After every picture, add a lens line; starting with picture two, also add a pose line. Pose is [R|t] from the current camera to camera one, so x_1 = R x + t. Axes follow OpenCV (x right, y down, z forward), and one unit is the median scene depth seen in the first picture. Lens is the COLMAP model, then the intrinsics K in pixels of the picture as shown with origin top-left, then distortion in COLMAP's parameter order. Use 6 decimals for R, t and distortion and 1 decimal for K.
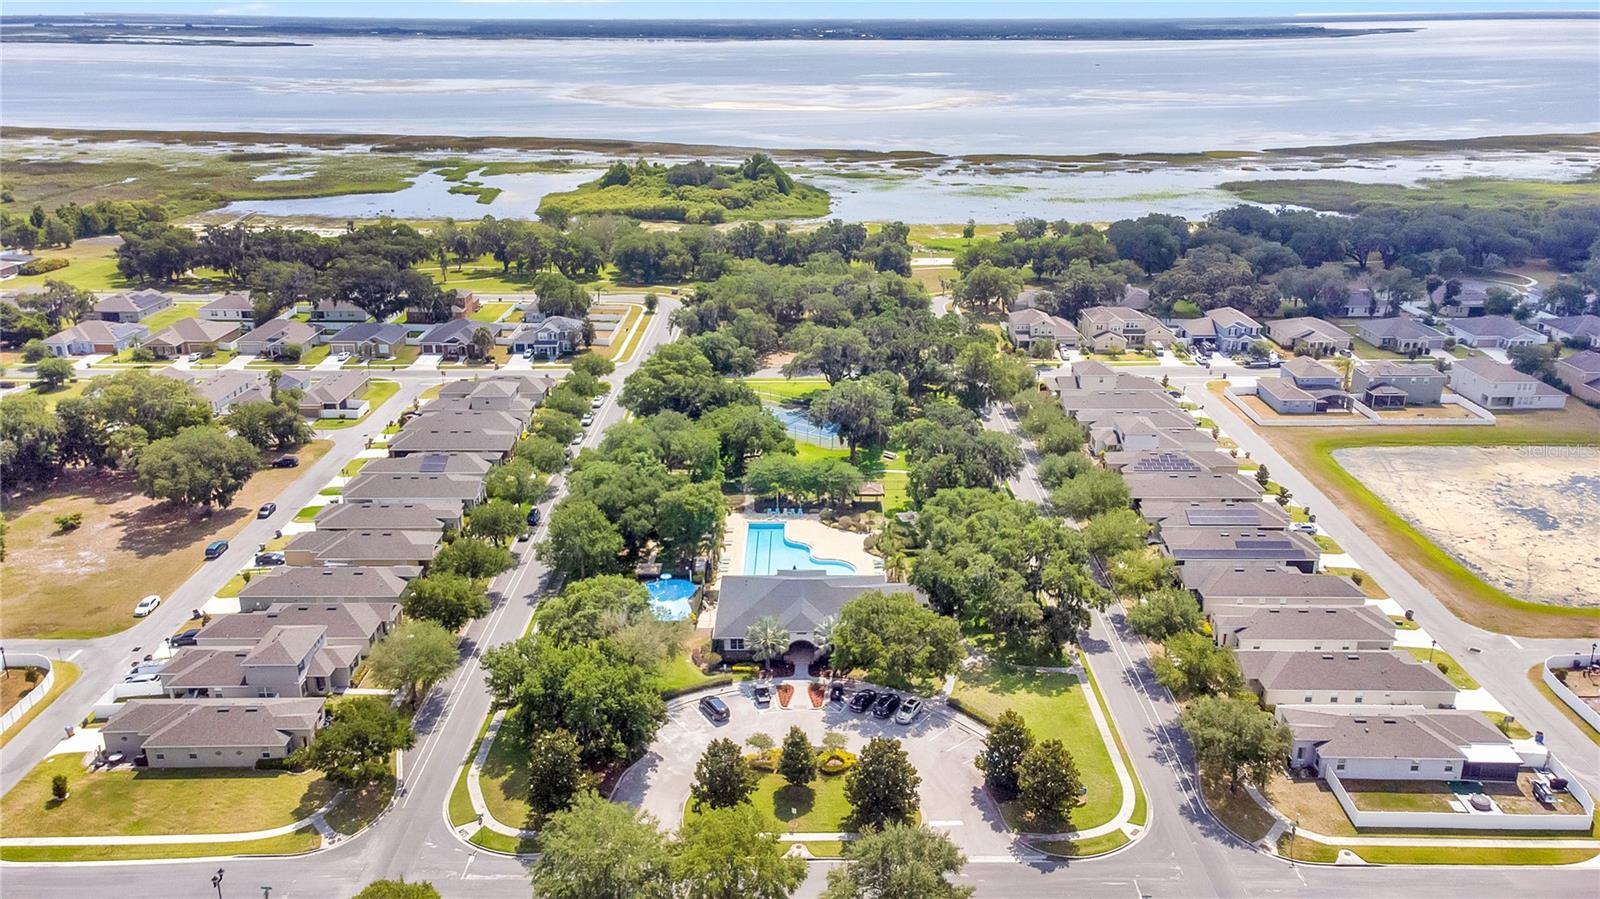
lens RADIAL K [[1187.3, 0, 800.0], [0, 1187.3, 449.5], [0, 0, 1]] dist [0.012433, 0.064097]
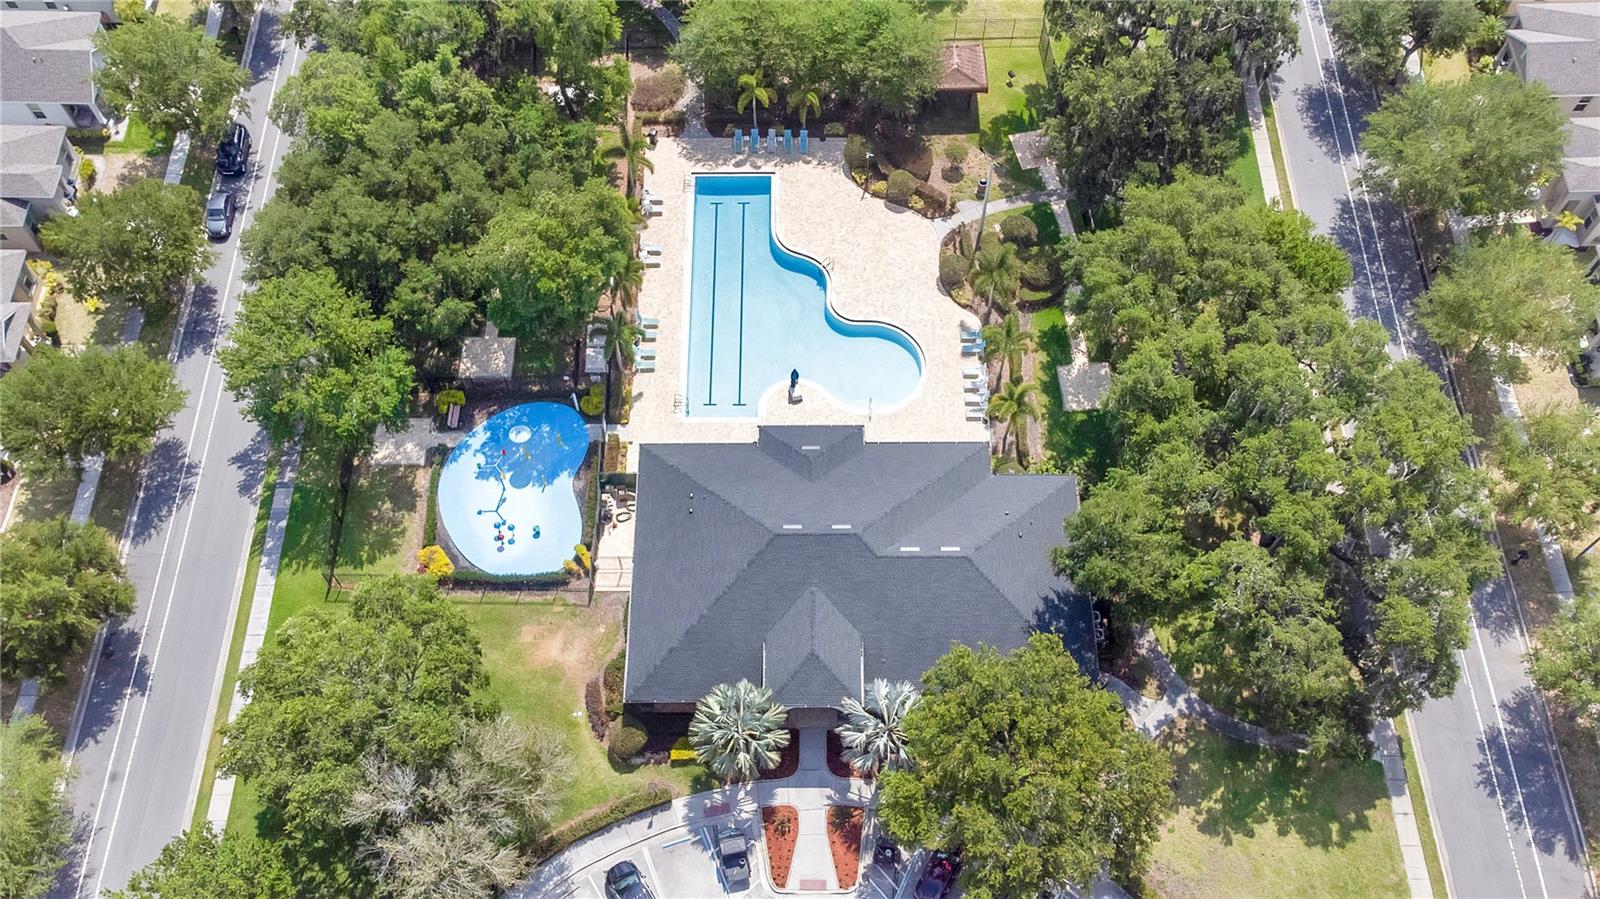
lens RADIAL K [[1187.3, 0, 800.0], [0, 1187.3, 449.5], [0, 0, 1]] dist [0.012433, 0.064097]
pose [[0.999969, -0.007378, 0.002683, -0.004060], [0.003306, 0.705682, 0.708521, -0.220785], [-0.007121, -0.708490, 0.705685, 0.670116]]
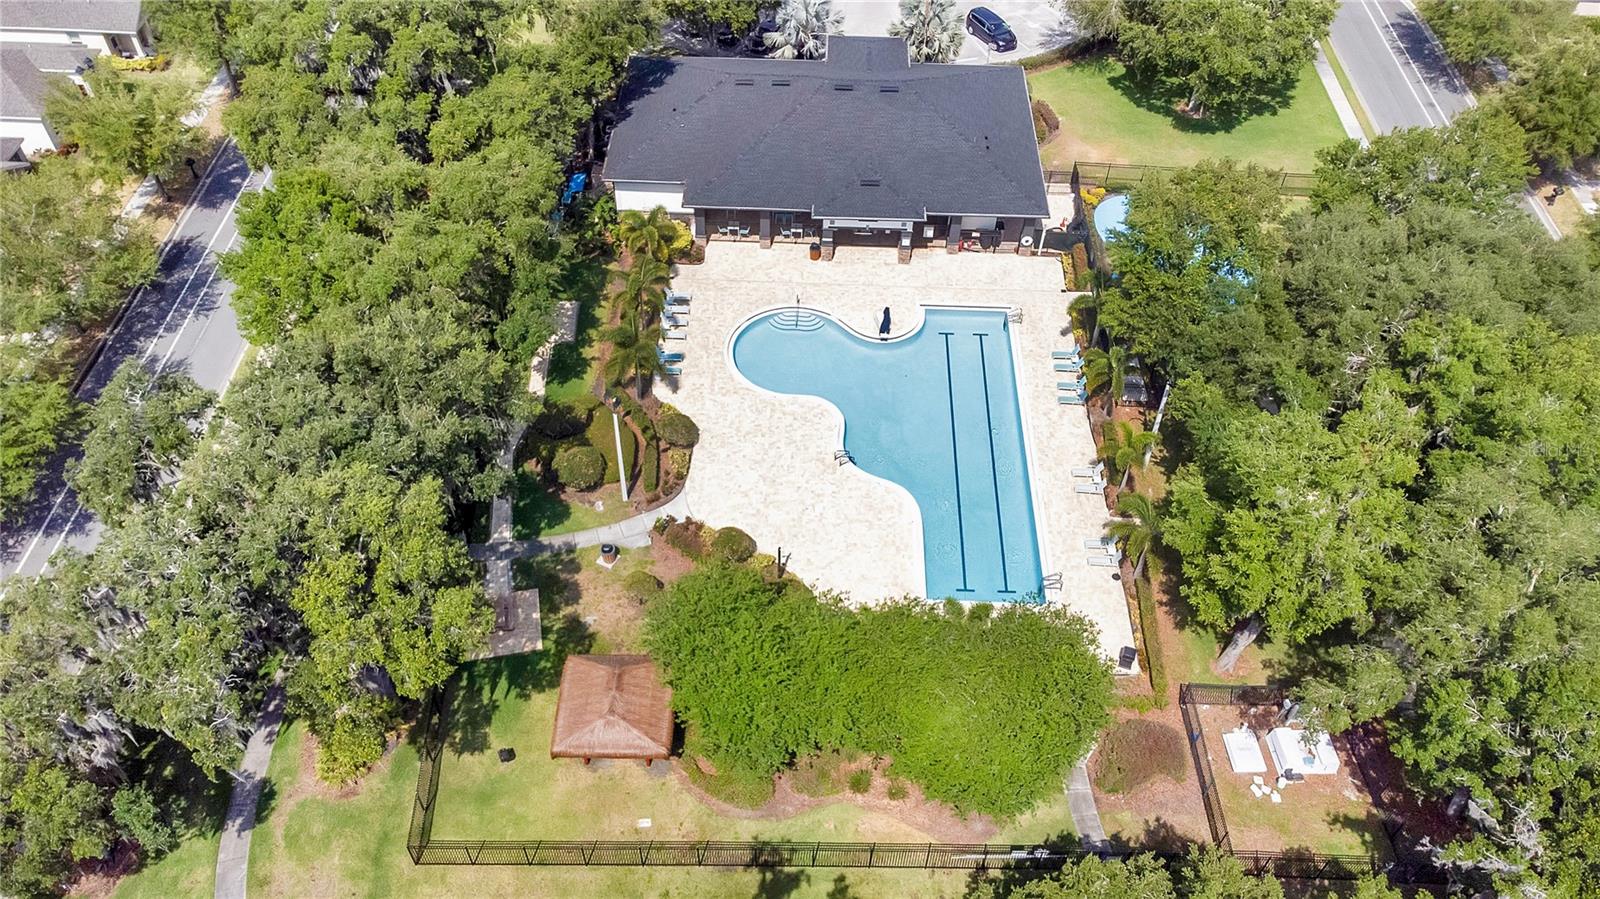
lens RADIAL K [[1187.3, 0, 800.0], [0, 1187.3, 449.5], [0, 0, 1]] dist [0.012433, 0.064097]
pose [[-0.999626, -0.024748, 0.011605, 0.019083], [0.001550, 0.372558, 0.928008, -0.266386], [-0.027290, 0.927679, -0.372380, 1.224557]]
